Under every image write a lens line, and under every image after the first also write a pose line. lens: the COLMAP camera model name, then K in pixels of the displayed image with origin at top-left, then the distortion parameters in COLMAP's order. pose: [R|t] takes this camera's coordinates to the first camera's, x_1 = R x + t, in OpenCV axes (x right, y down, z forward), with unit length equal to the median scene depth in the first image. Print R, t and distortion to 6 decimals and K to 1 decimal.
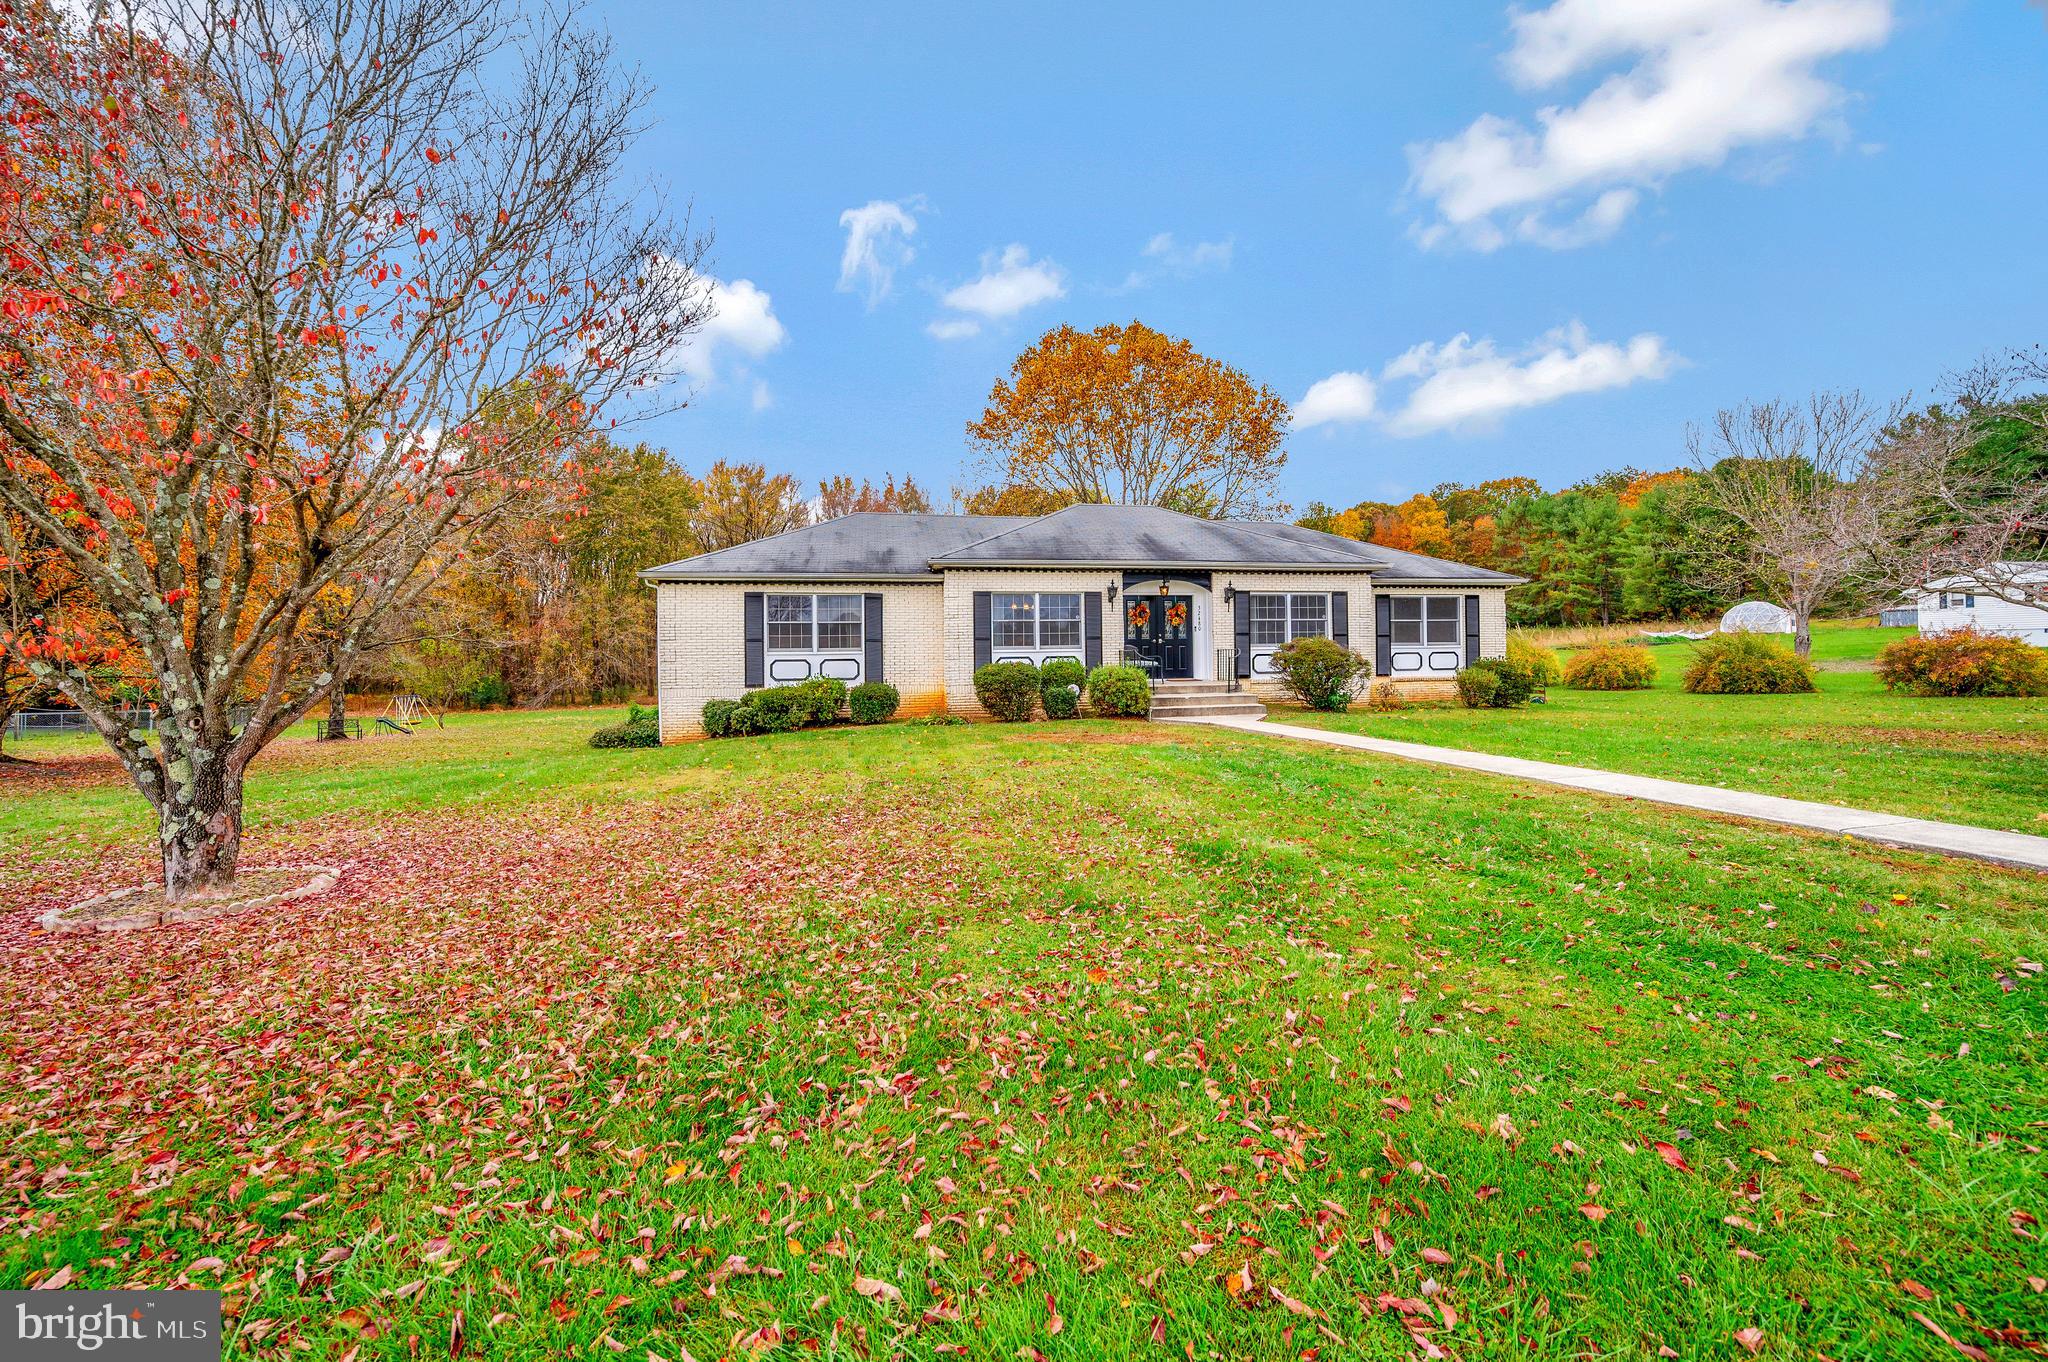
lens RADIAL K [[802.9, 0, 1026.0], [0, 802.9, 672.8], [0, 0, 1]] dist [-0.000046, 0.000018]
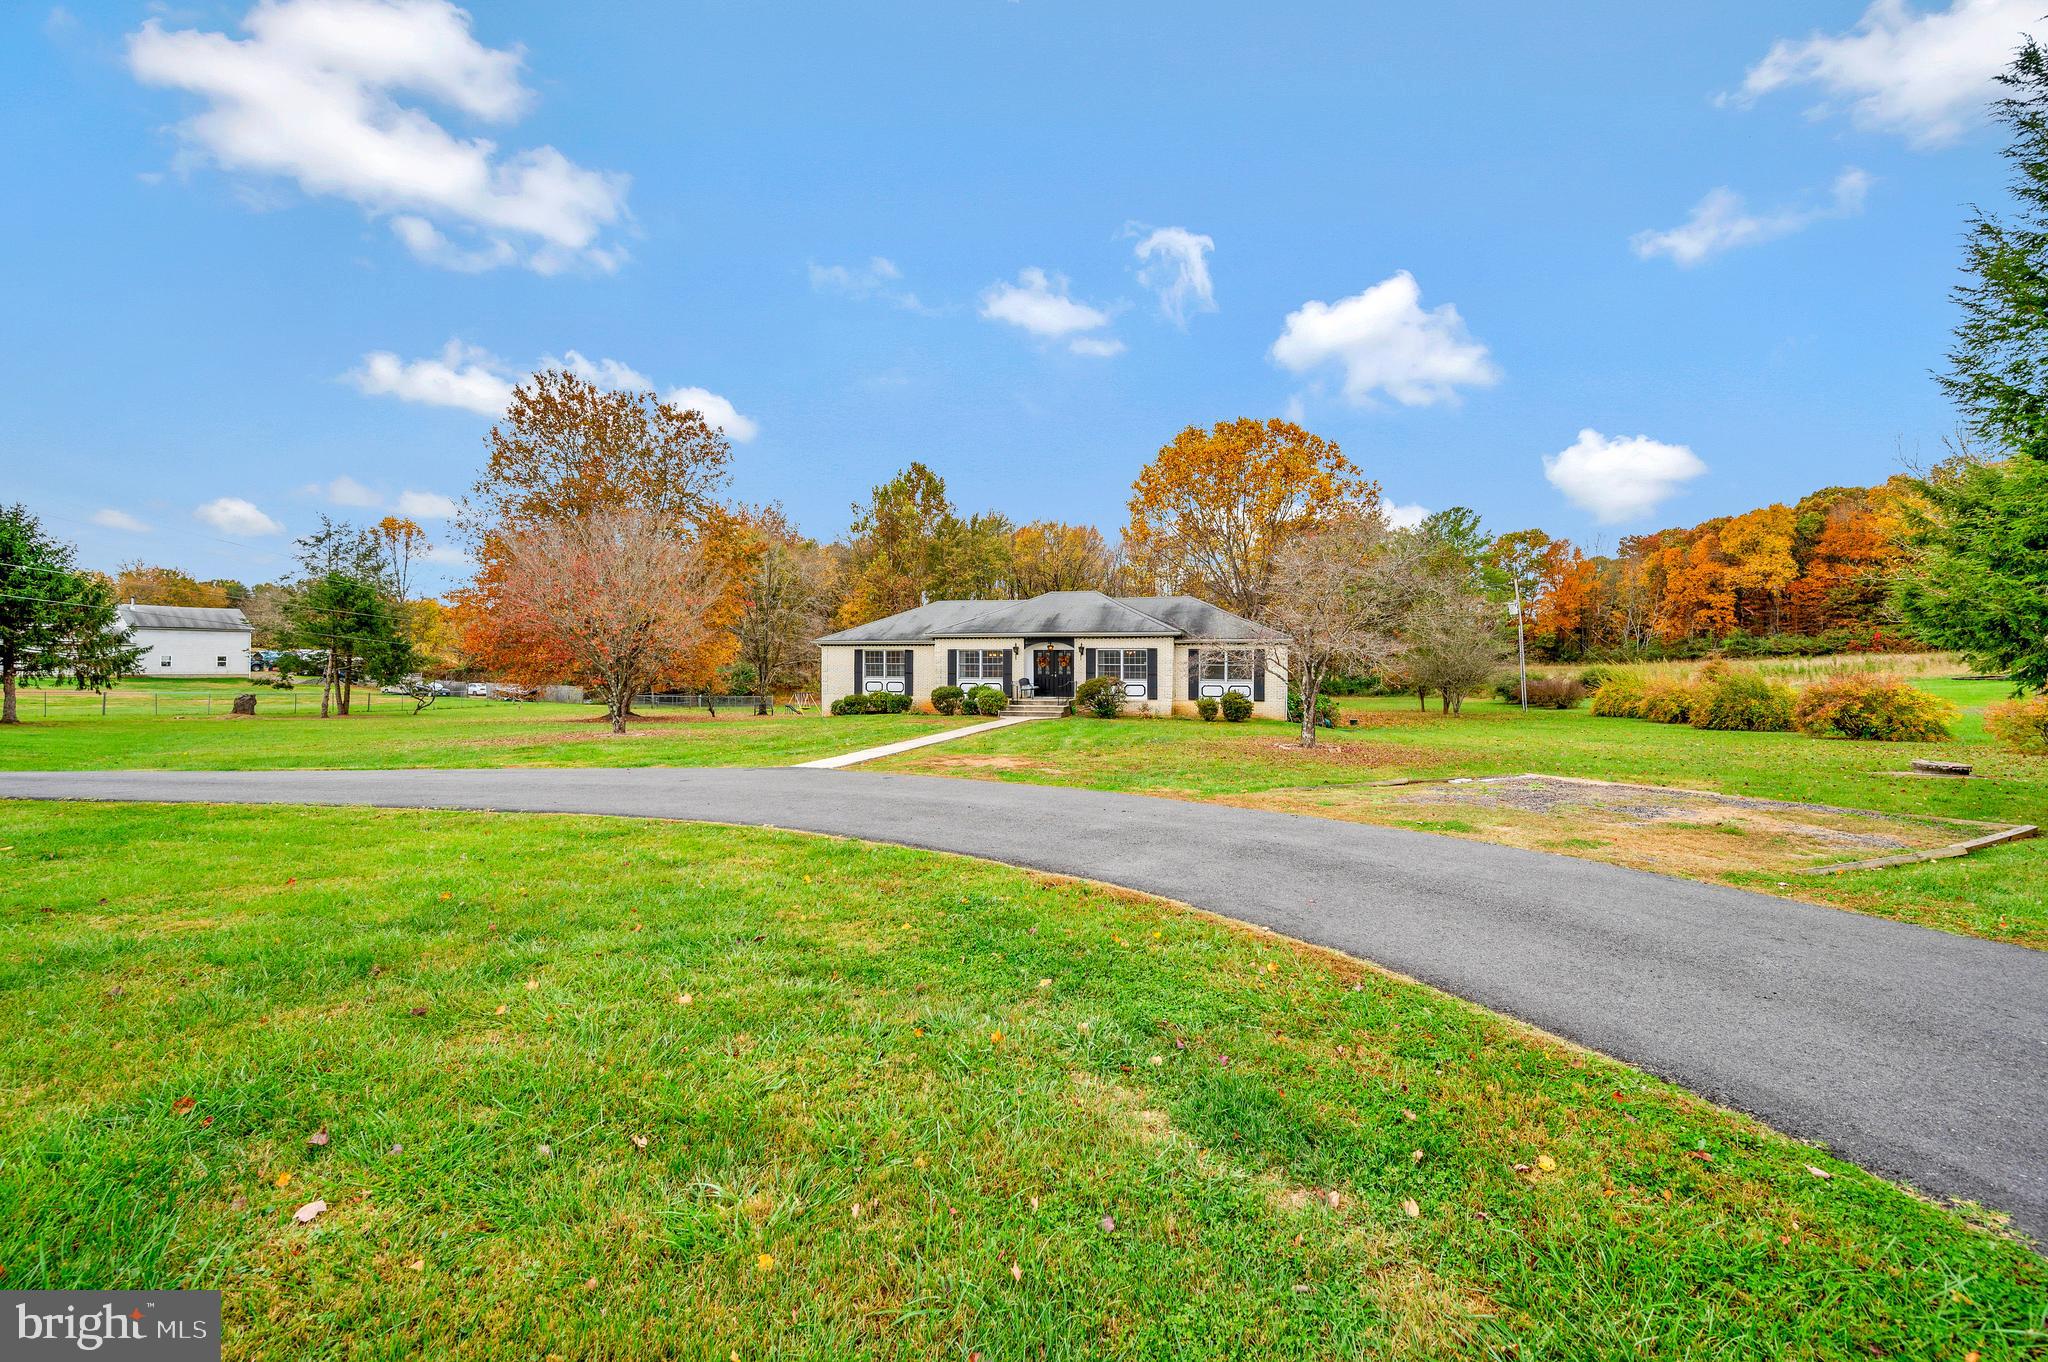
lens RADIAL K [[802.9, 0, 1021.7], [0, 802.9, 683.7], [0, 0, 1]] dist [-0.000046, 0.000018]
pose [[0.878465, 0.027870, -0.476993, 1.041777], [-0.028855, 0.999570, 0.005263, -0.031895], [0.476935, 0.009140, 0.878891, -0.661190]]
